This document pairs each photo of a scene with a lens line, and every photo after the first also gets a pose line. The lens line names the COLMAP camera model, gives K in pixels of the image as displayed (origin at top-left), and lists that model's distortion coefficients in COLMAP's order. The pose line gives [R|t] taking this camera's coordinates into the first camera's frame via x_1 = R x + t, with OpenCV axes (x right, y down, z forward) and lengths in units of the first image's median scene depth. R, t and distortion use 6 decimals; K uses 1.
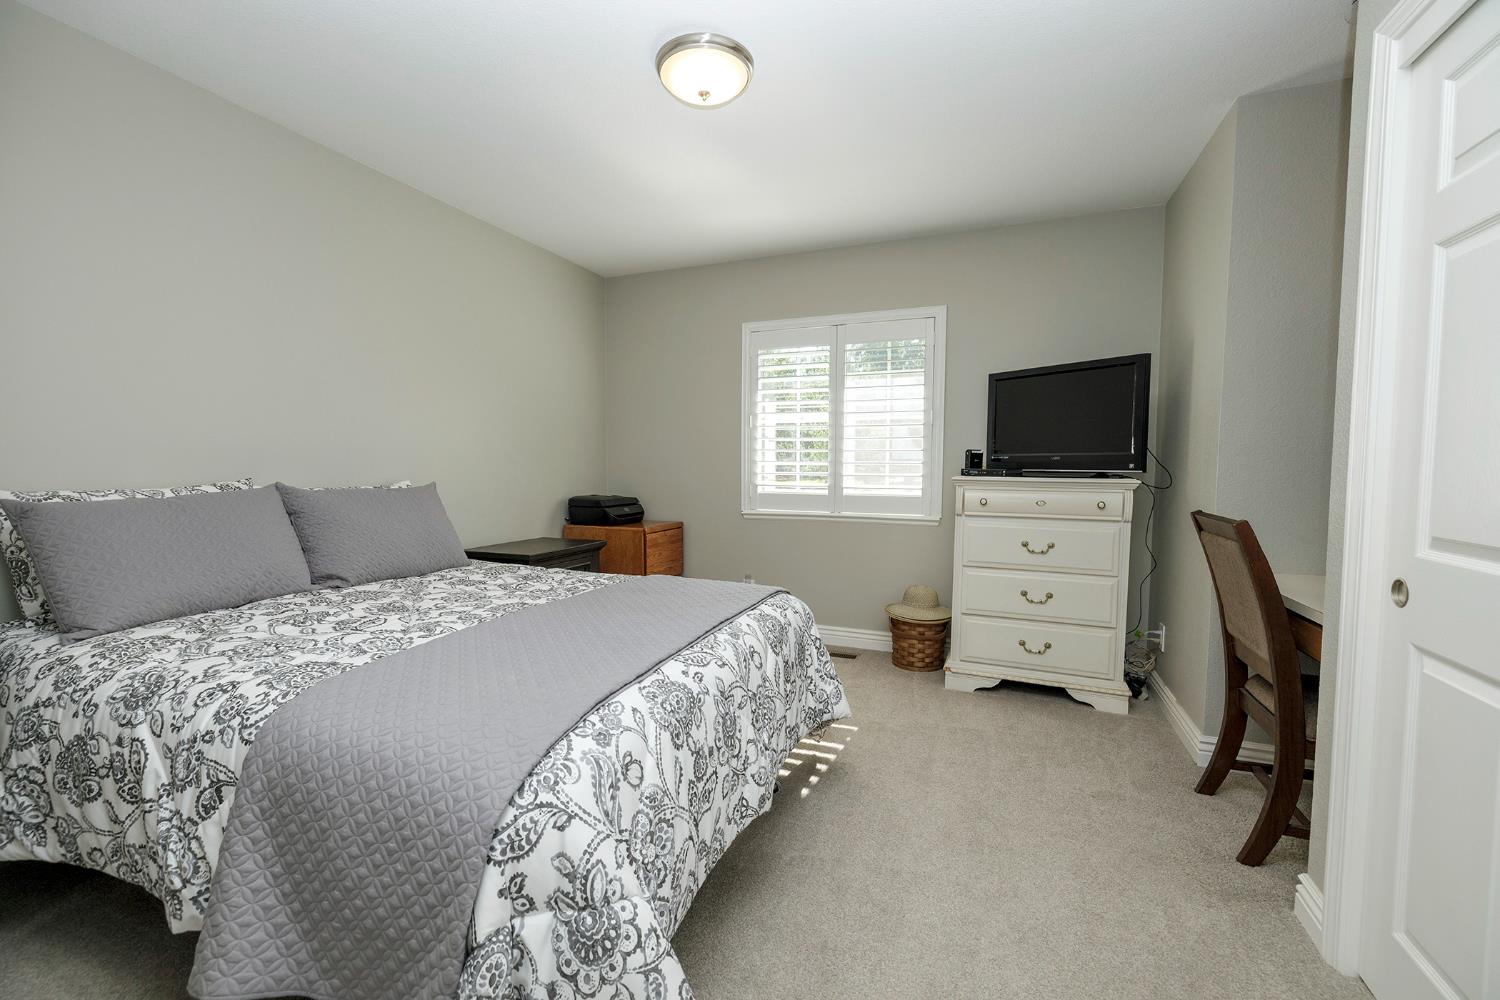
lens RADIAL K [[619.7, 0, 748.9], [0, 619.7, 494.4], [0, 0, 1]] dist [0.000915, 0.000052]
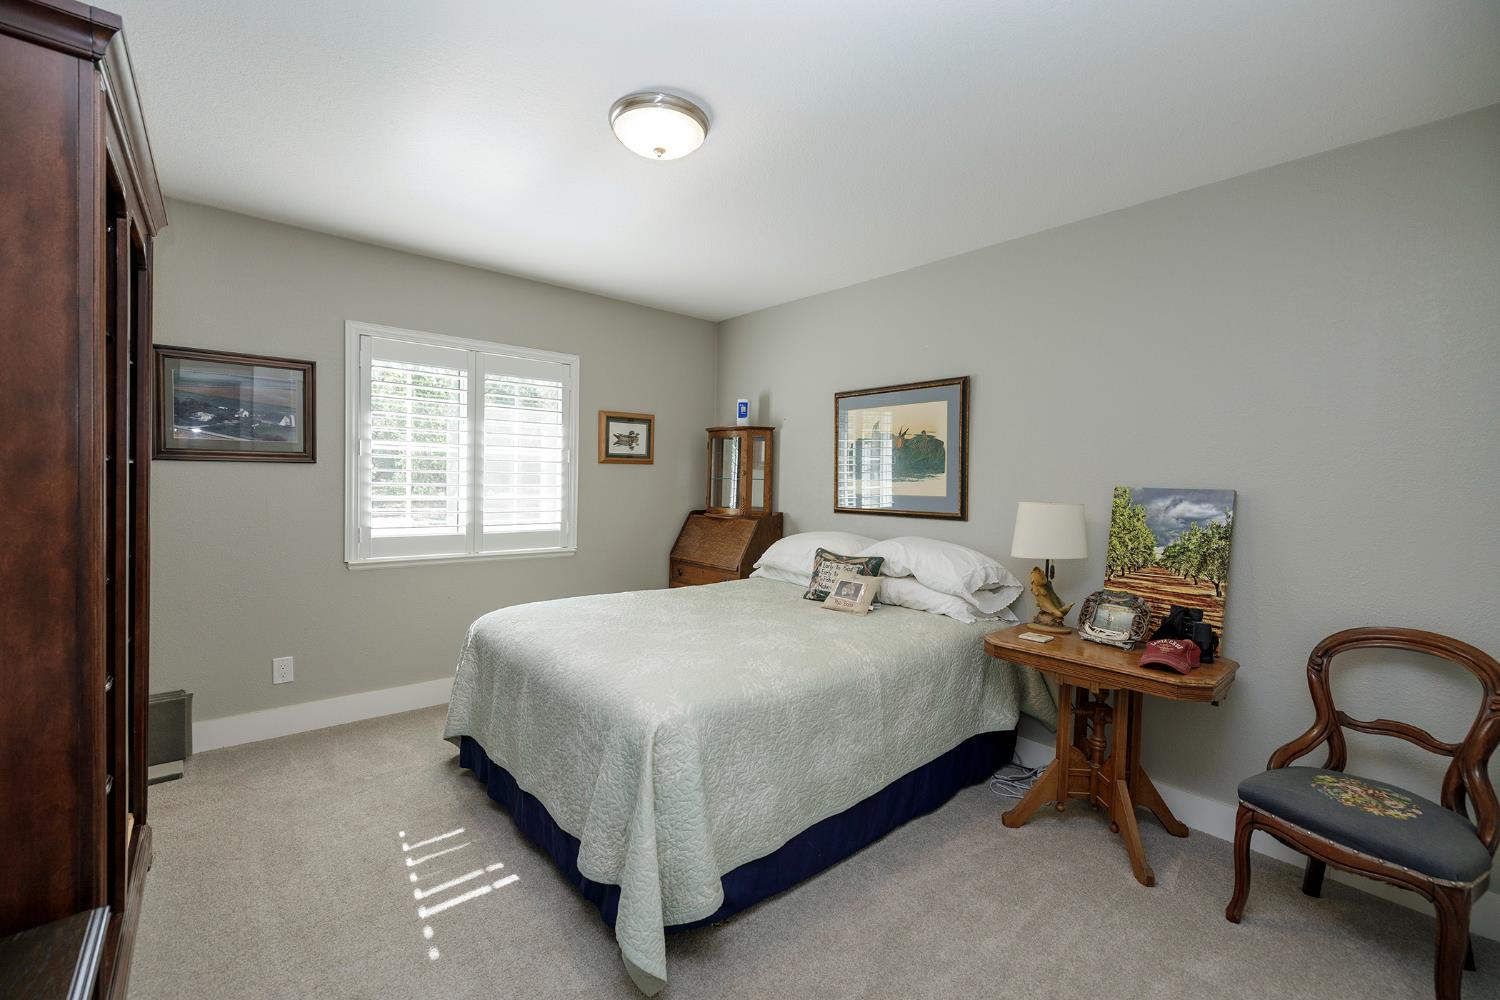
lens RADIAL K [[619.7, 0, 748.9], [0, 619.7, 494.4], [0, 0, 1]] dist [0.000915, 0.000052]
pose [[0.460578, -0.002345, 0.887616, -0.493763], [0.048232, 0.998585, -0.022389, -0.017314], [-0.886308, 0.053123, 0.460039, 0.219399]]
